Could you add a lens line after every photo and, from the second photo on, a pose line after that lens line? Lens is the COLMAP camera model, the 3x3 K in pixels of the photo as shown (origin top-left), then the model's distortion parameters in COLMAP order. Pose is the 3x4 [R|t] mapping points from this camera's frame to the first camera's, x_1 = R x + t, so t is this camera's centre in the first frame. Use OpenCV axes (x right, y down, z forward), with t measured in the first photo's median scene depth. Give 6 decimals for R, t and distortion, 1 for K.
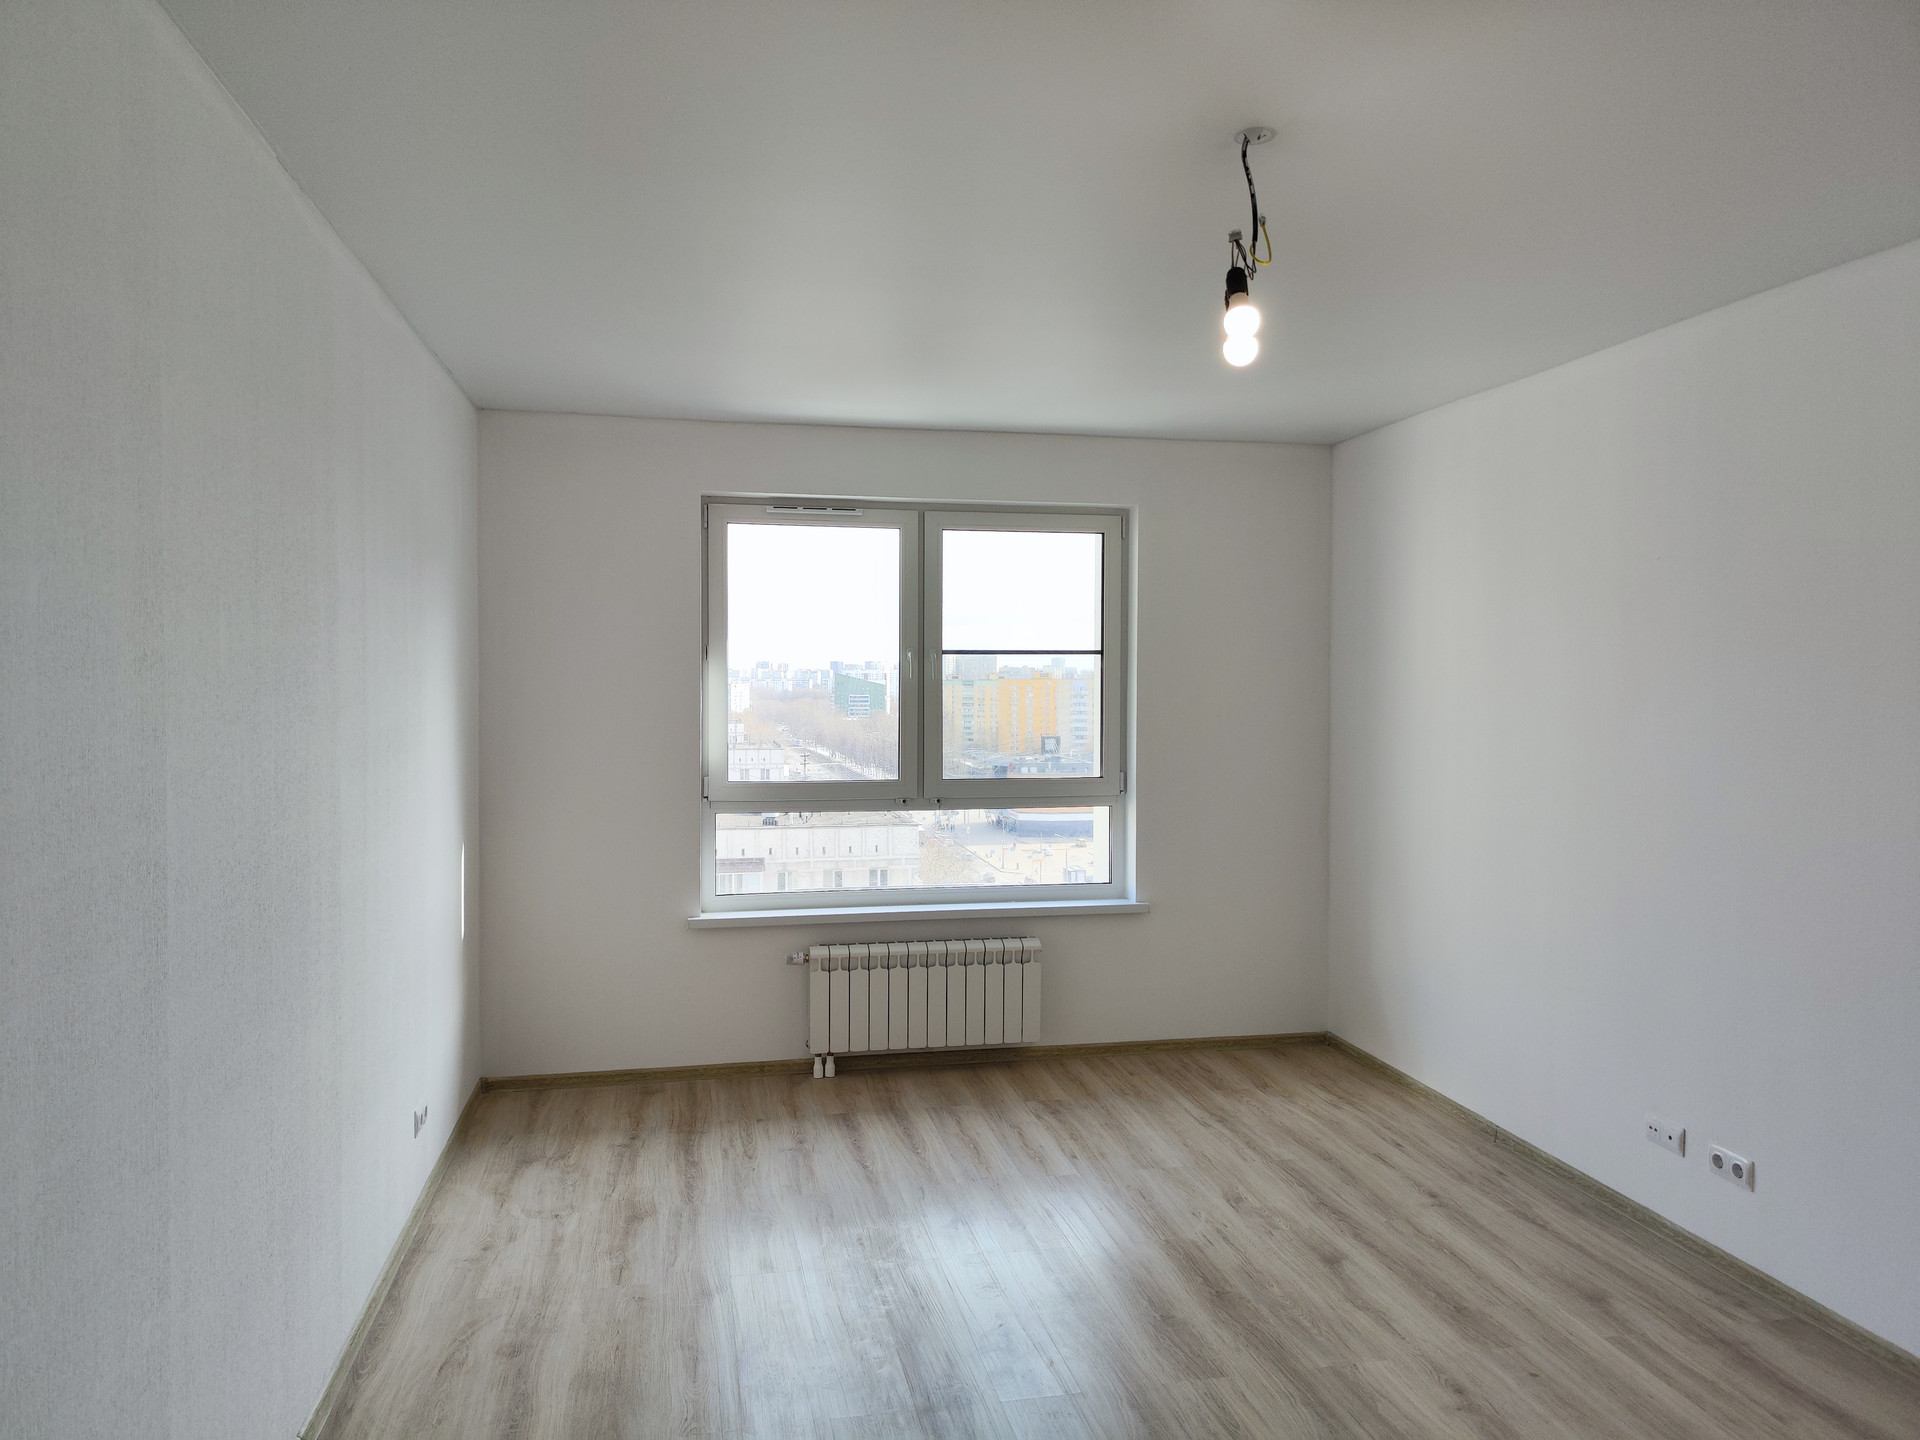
lens RADIAL K [[1349.9, 0, 960.0], [0, 1349.9, 720.0], [0, 0, 1]] dist [0.026033, -0.005269]
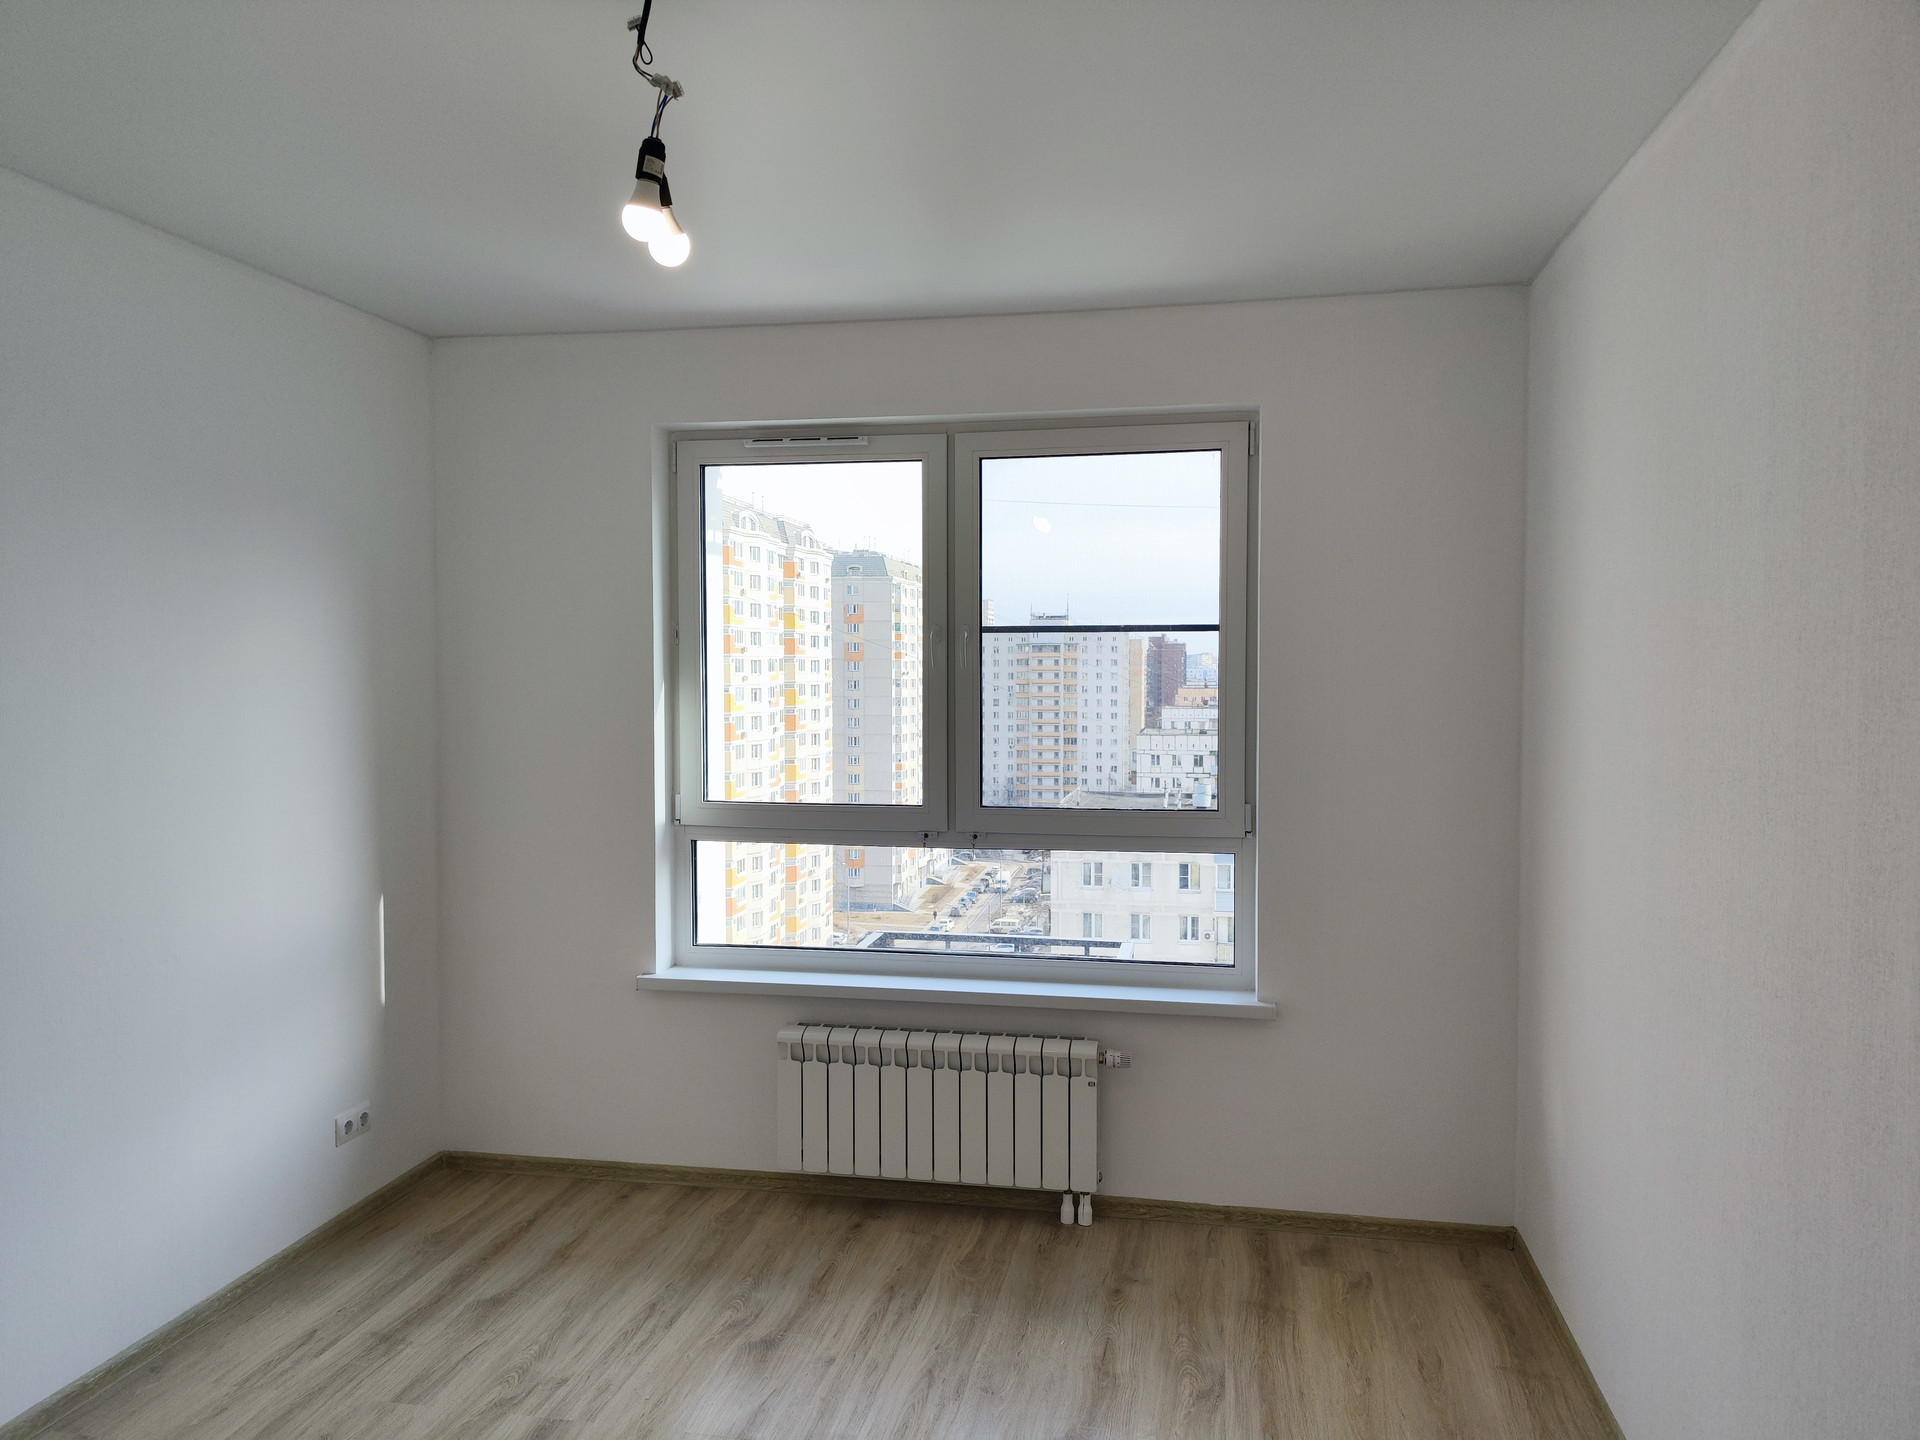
lens RADIAL K [[1349.9, 0, 960.0], [0, 1349.9, 720.0], [0, 0, 1]] dist [0.026033, -0.005269]
pose [[0.923525, 0.007820, -0.383459, 0.254556], [-0.010300, 0.999937, -0.004414, 0.001207], [0.383400, 0.008026, 0.923547, 0.335543]]
